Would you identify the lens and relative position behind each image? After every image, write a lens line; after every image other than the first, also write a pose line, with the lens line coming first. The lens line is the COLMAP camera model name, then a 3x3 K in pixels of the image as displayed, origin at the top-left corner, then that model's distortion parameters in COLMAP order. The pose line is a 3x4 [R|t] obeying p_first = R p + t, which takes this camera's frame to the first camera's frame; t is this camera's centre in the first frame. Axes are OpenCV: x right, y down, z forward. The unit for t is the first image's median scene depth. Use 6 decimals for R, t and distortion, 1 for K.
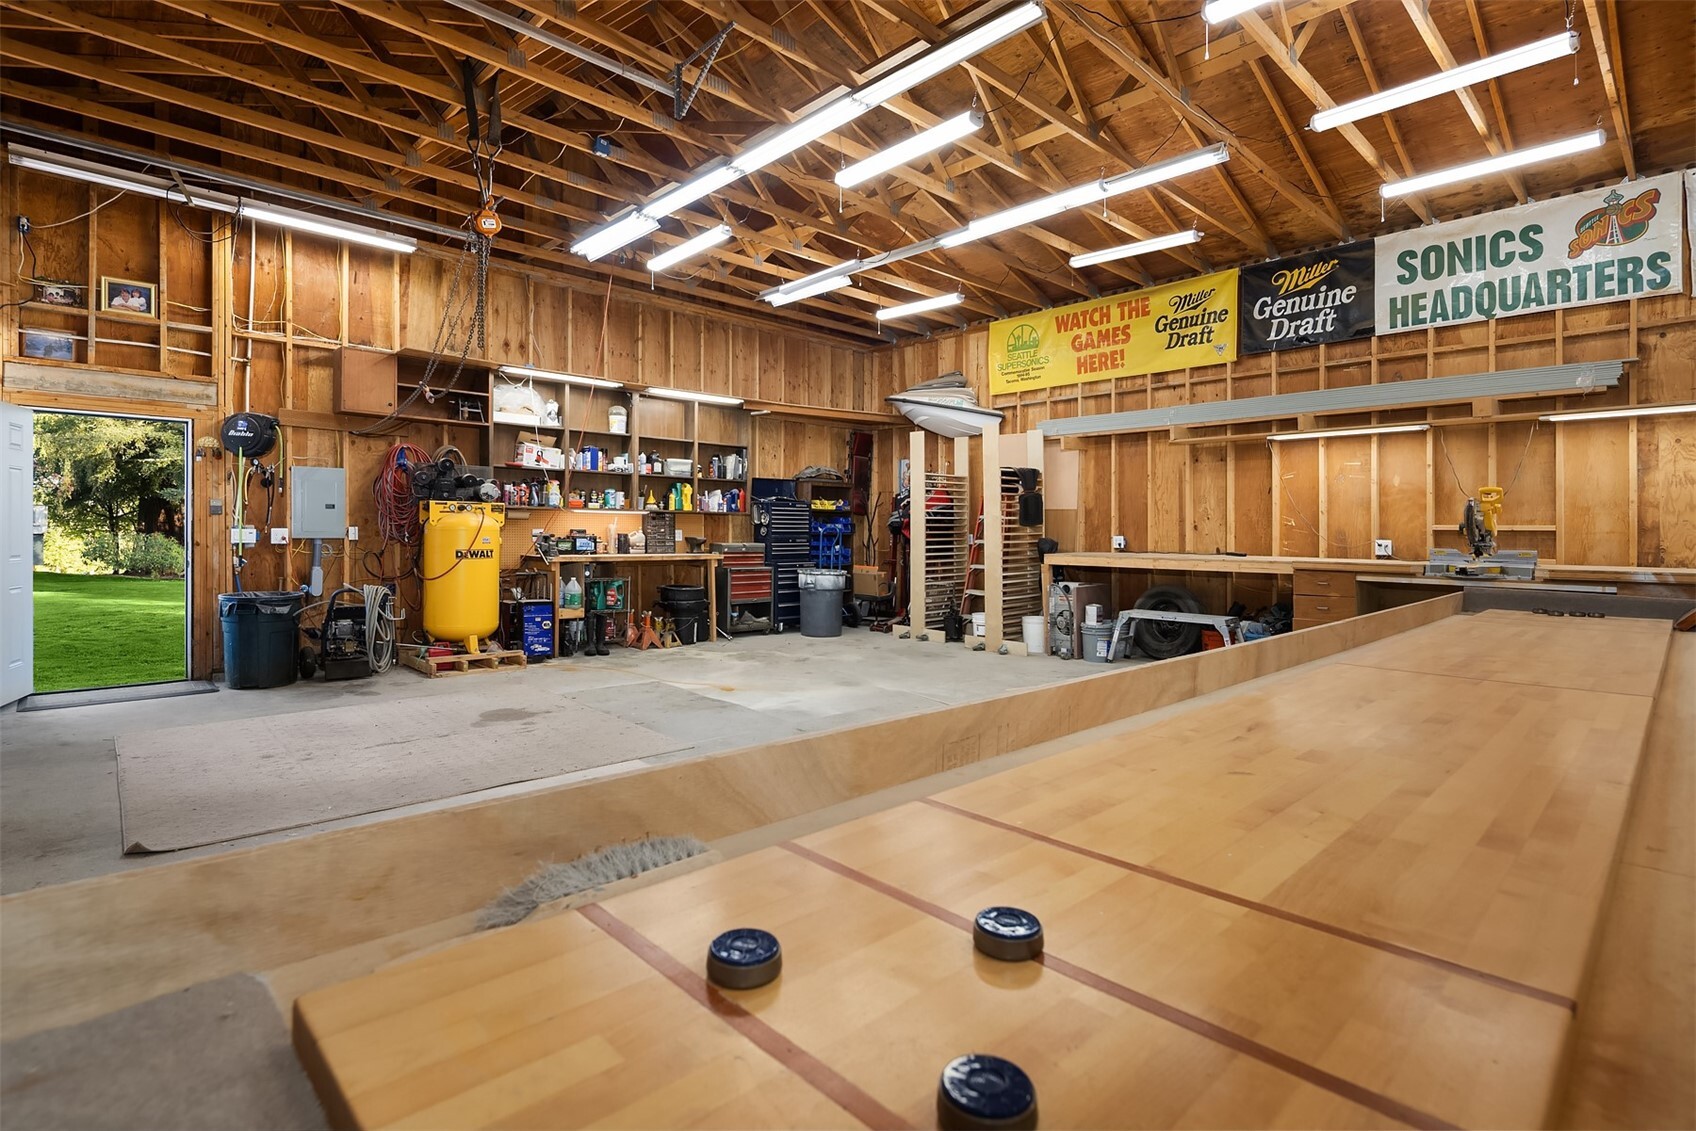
lens RADIAL K [[817.6, 0, 855.3], [0, 817.6, 534.0], [0, 0, 1]] dist [0.001661, -0.000928]
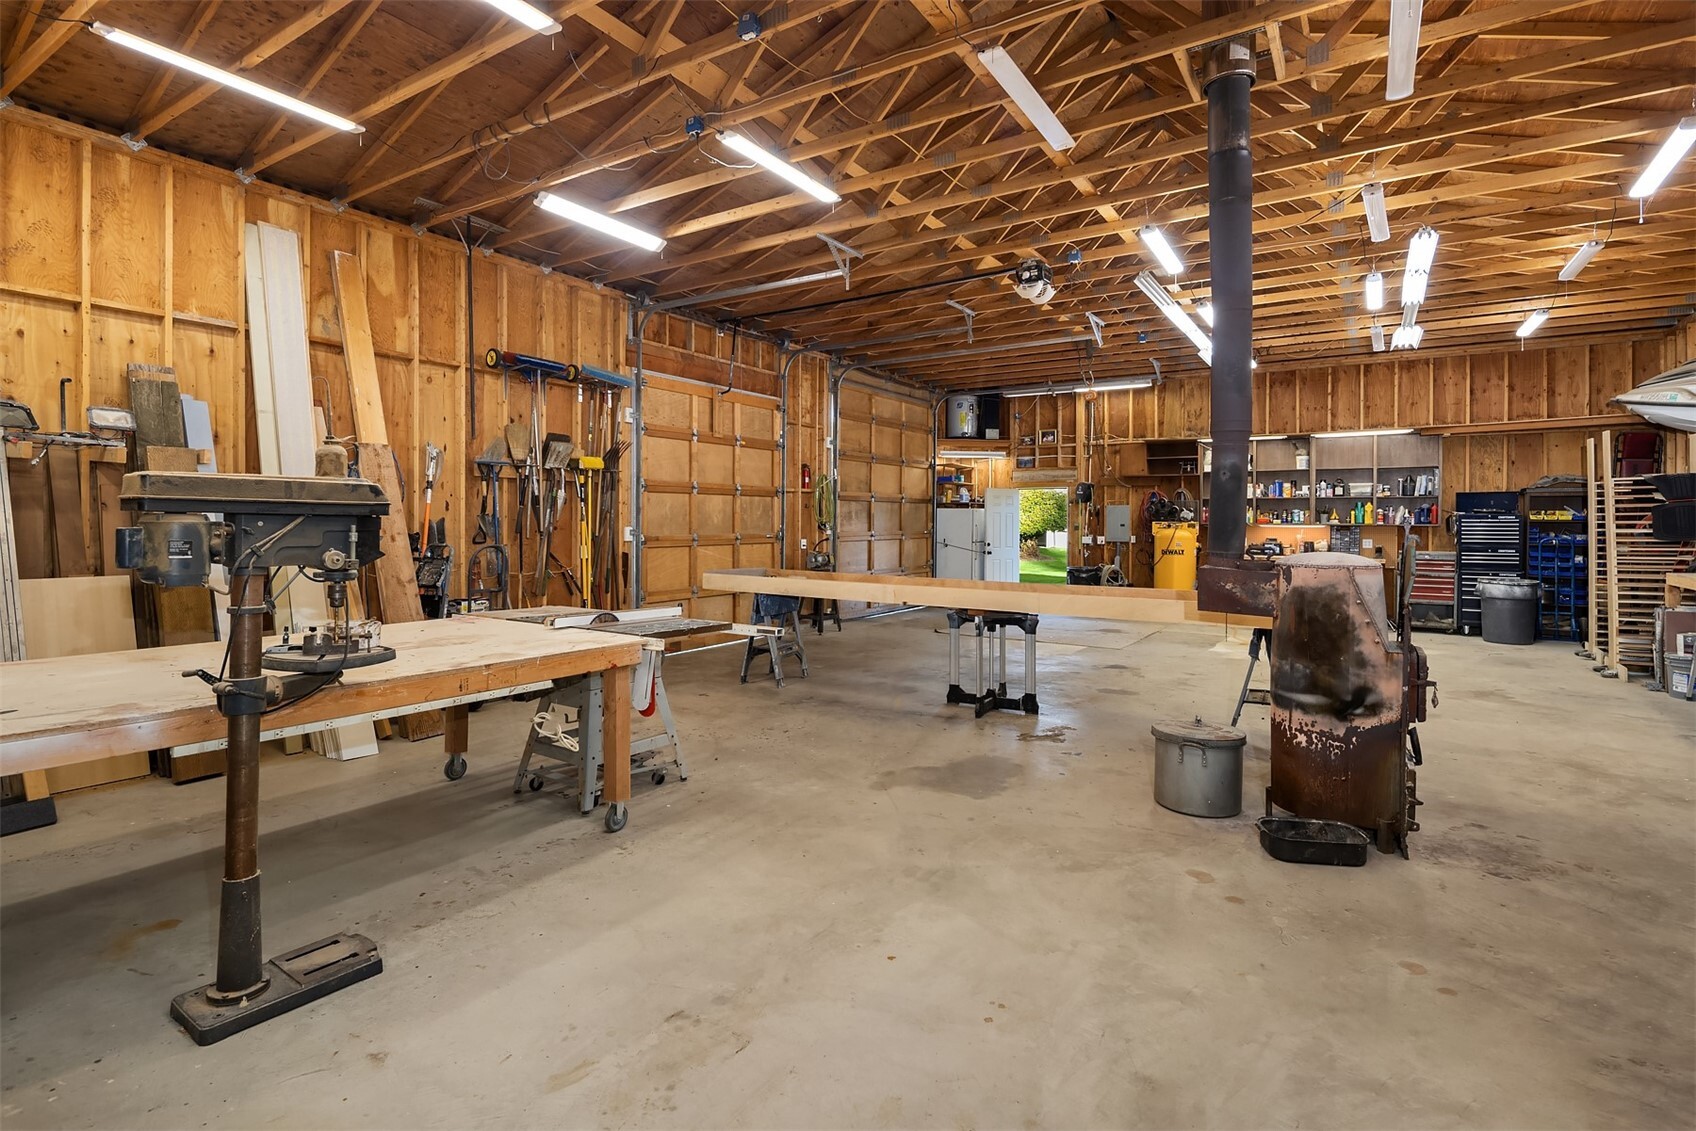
lens RADIAL K [[811.2, 0, 863.4], [0, 811.2, 520.0], [0, 0, 1]] dist [0.001183, 0.000309]
pose [[0.237972, -0.008392, -0.971236, 0.923663], [-0.007066, 0.999921, -0.010371, -0.018685], [0.971246, 0.009331, 0.237893, -0.043843]]
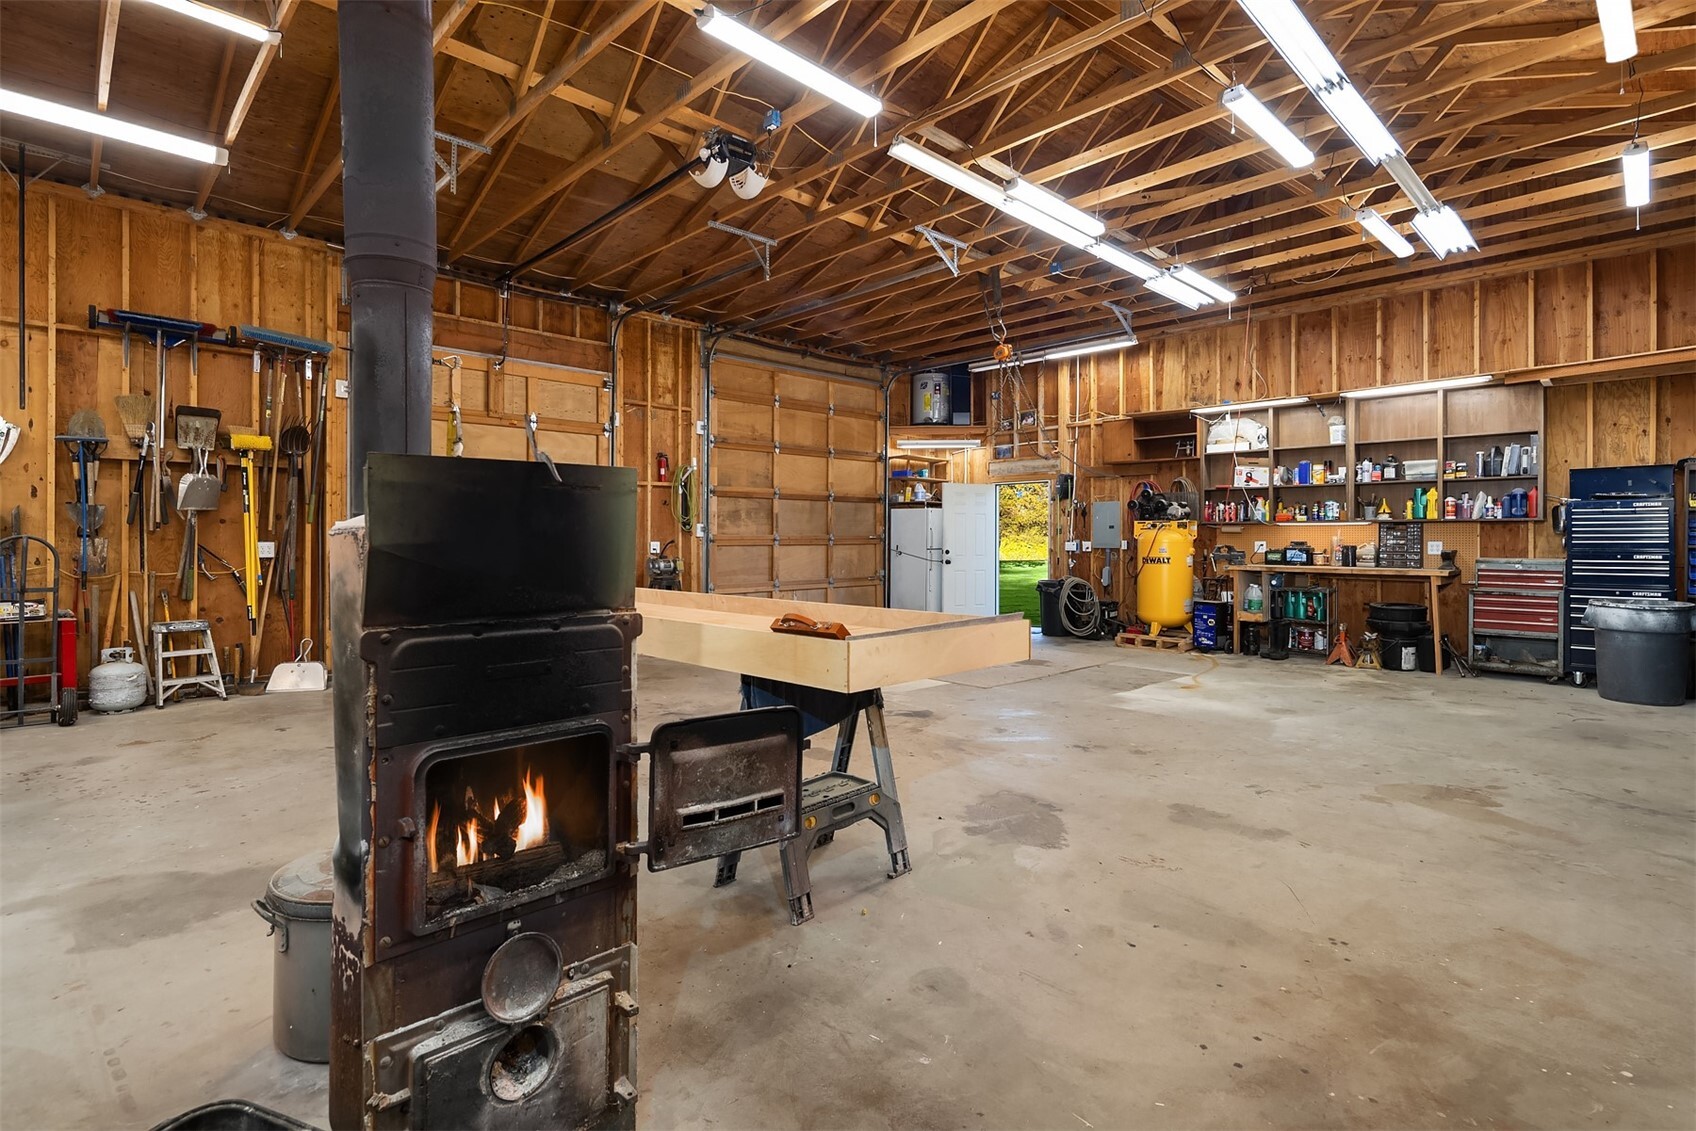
lens RADIAL K [[817.6, 0, 855.3], [0, 817.6, 534.0], [0, 0, 1]] dist [0.001661, -0.000928]
pose [[0.010444, -0.014929, -0.999834, 0.737085], [-0.006006, 0.999870, -0.014993, 0.004187], [0.999927, 0.006162, 0.010353, 0.441059]]
